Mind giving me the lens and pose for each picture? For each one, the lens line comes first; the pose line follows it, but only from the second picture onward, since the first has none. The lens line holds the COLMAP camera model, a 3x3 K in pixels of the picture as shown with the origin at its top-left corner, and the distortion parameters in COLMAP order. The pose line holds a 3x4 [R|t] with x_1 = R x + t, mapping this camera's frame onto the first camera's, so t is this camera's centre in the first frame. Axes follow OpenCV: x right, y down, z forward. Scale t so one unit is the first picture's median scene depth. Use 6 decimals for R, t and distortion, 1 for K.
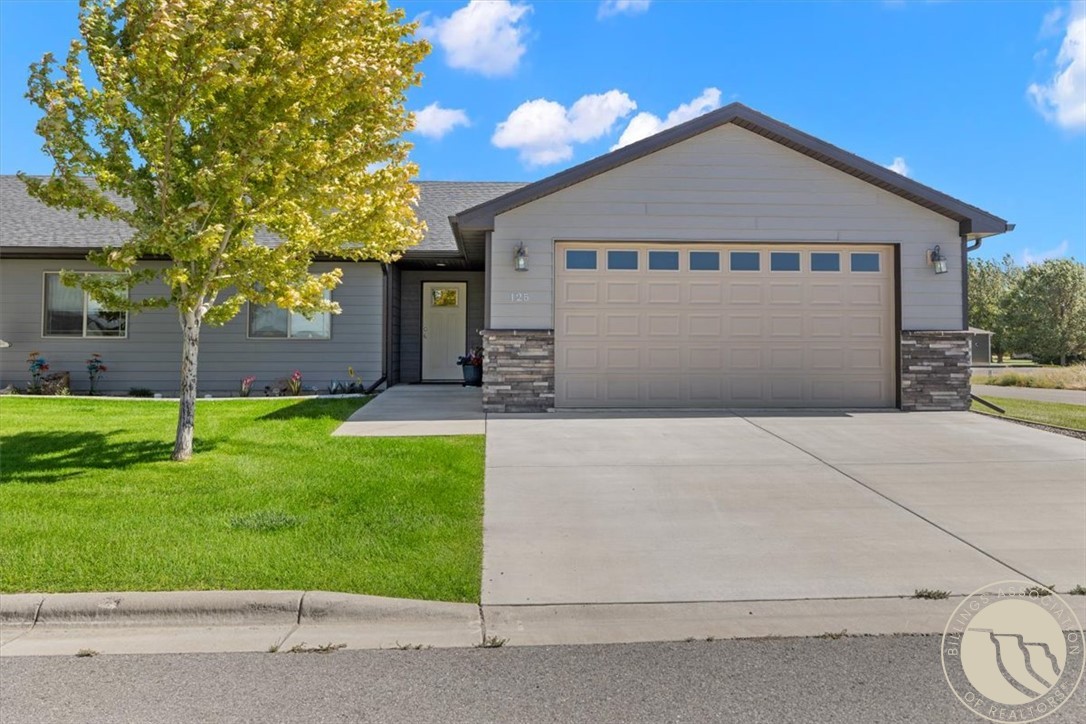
lens RADIAL K [[504.8, 0, 539.5], [0, 504.8, 342.6], [0, 0, 1]] dist [0.000985, 0.000480]
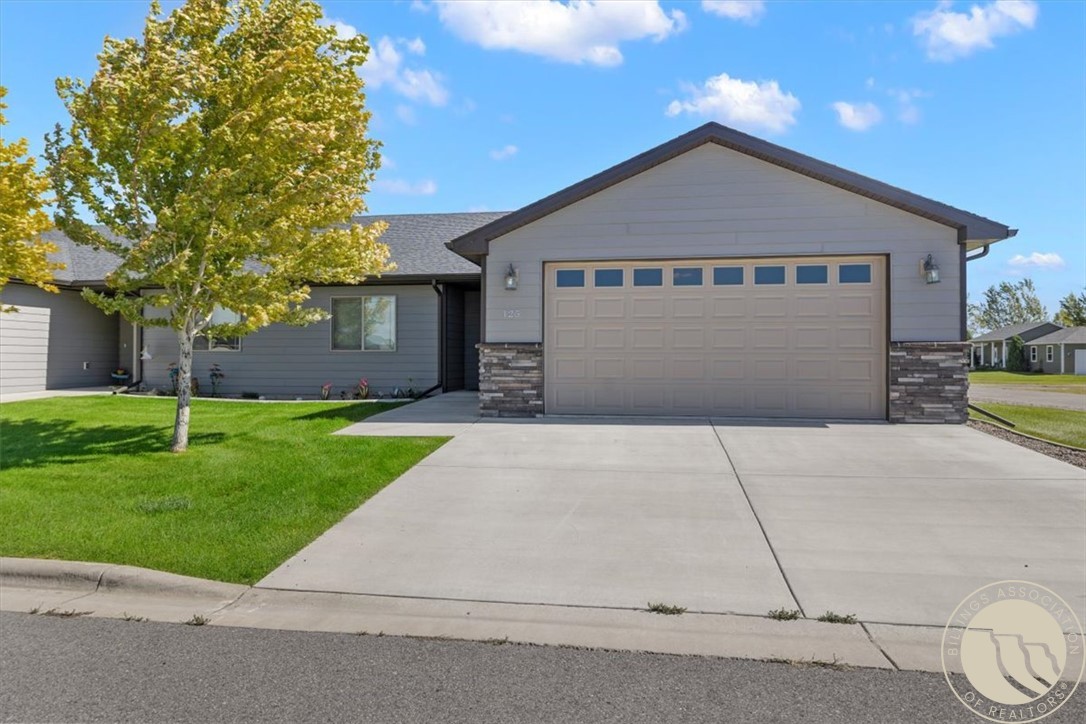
lens RADIAL K [[452.9, 0, 538.7], [0, 452.9, 360.3], [0, 0, 1]] dist [0.001077, -0.000108]
pose [[0.989451, 0.000090, -0.144865, 0.165215], [0.001947, 0.999901, 0.013922, -0.001409], [0.144852, -0.014057, 0.989353, 0.021672]]
